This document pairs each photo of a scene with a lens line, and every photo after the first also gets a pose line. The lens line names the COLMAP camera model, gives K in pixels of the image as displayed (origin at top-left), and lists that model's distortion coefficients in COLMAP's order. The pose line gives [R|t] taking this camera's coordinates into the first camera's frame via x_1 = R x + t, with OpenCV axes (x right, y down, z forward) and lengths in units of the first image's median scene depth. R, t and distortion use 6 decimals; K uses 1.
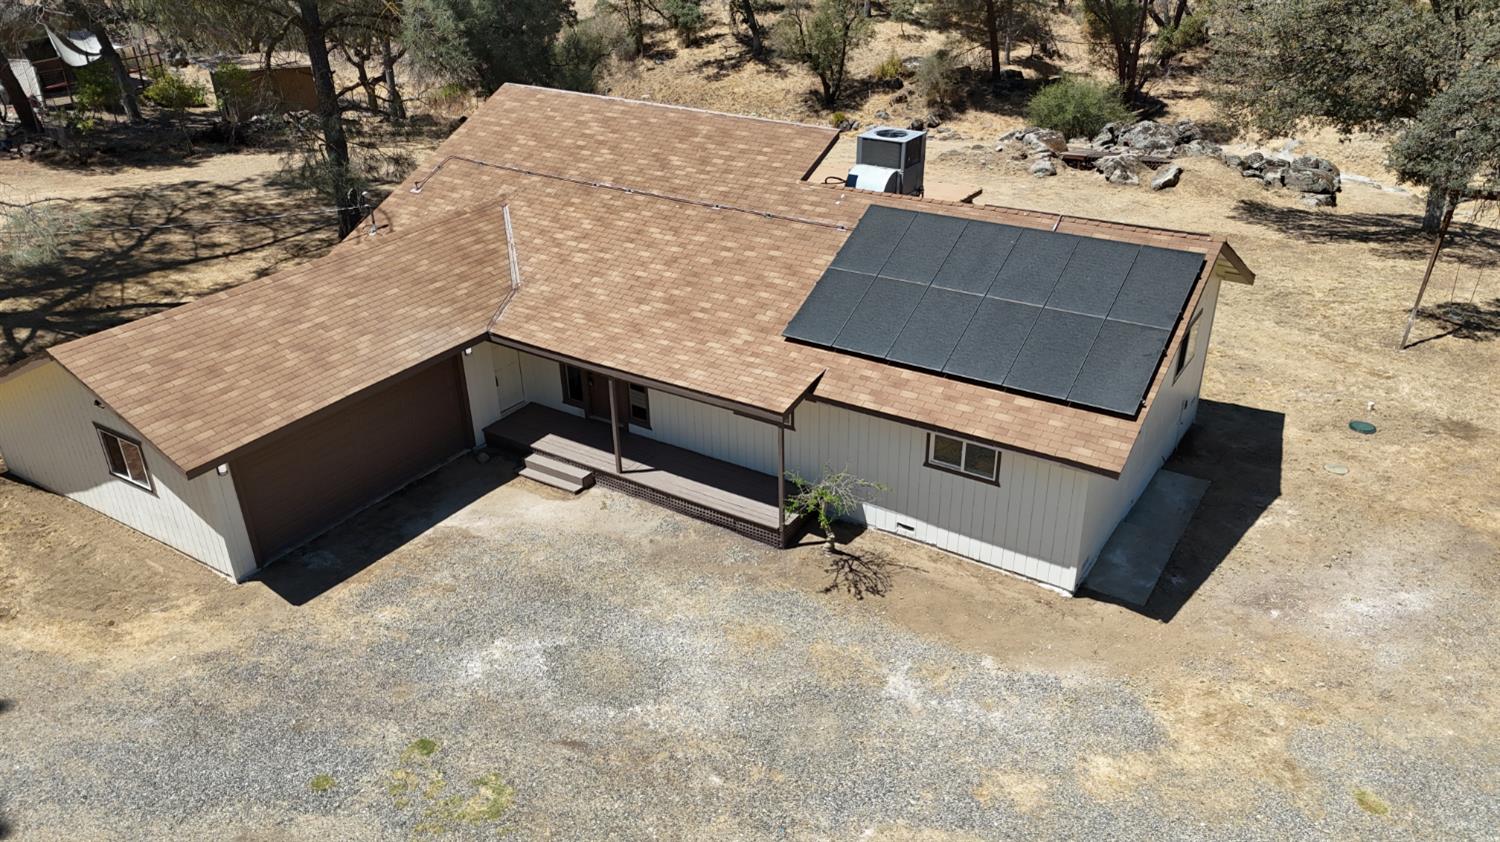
lens RADIAL K [[1101.2, 0, 750.0], [0, 1101.2, 421.0], [0, 0, 1]] dist [0.079335, -0.075214]
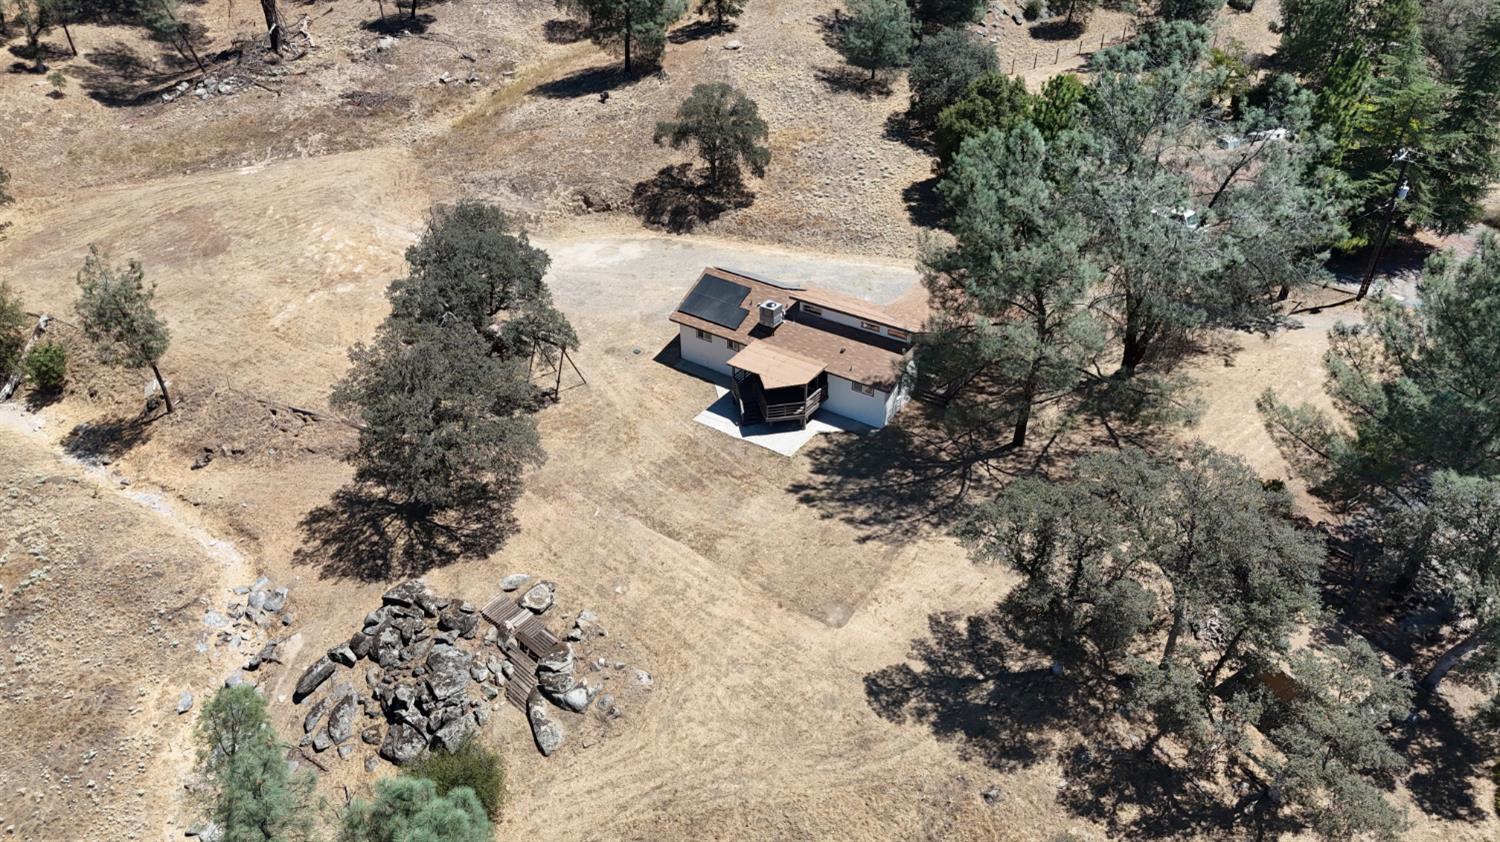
lens RADIAL K [[1101.2, 0, 750.0], [0, 1101.2, 421.0], [0, 0, 1]] dist [0.079335, -0.075214]
pose [[-0.999139, 0.000781, 0.041471, 0.079960], [0.036463, 0.493114, 0.869200, -3.457564], [-0.019771, 0.869964, -0.492718, 3.498220]]
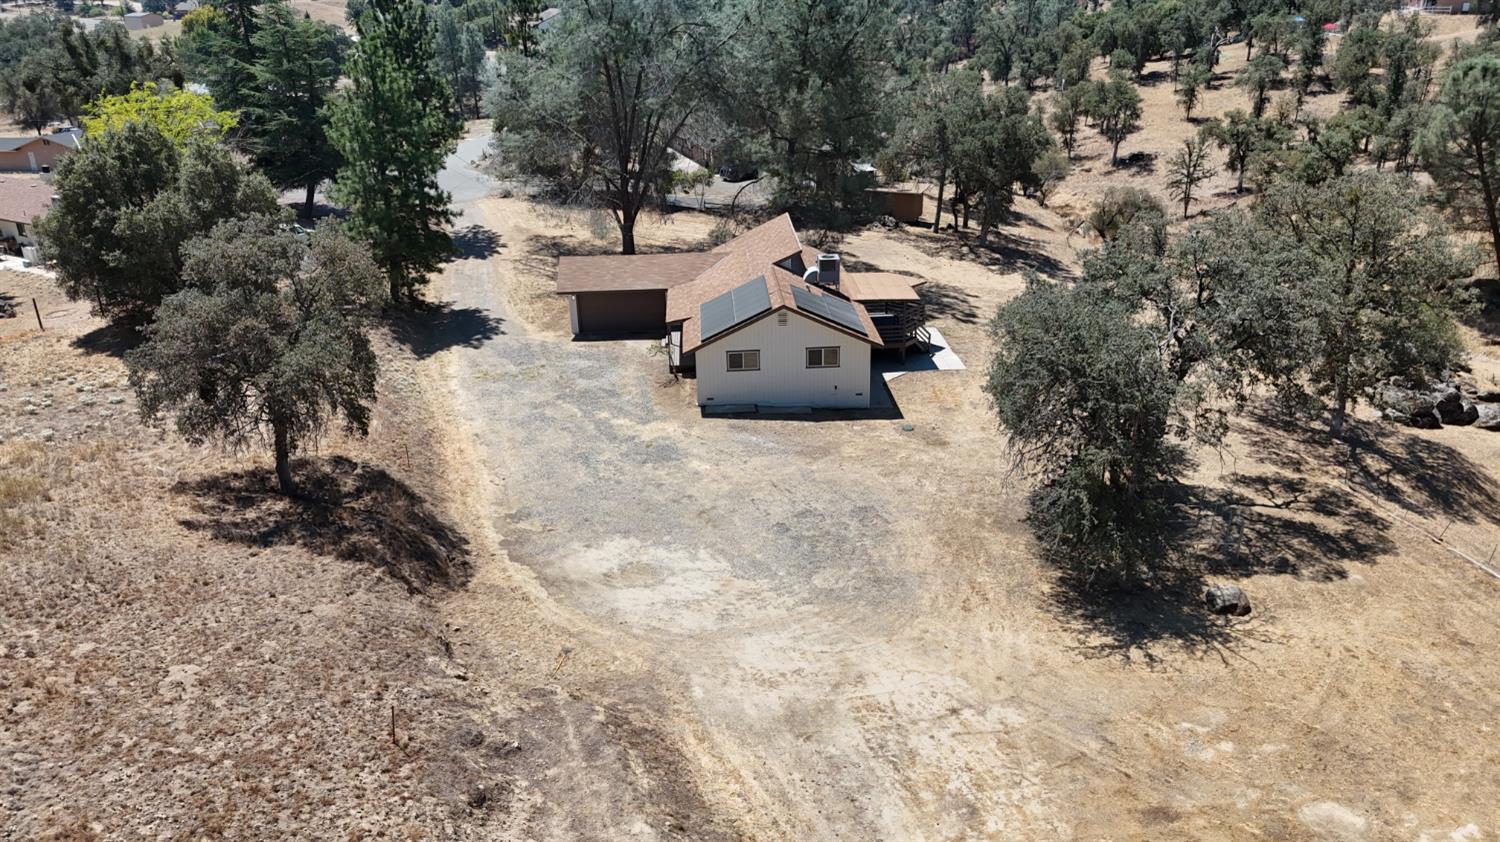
lens RADIAL K [[1101.2, 0, 750.0], [0, 1101.2, 421.0], [0, 0, 1]] dist [0.079335, -0.075214]
pose [[0.583881, 0.302341, -0.753441, 2.400783], [-0.365545, 0.926573, 0.088536, -0.103137], [0.724886, 0.223722, 0.651528, -0.722538]]
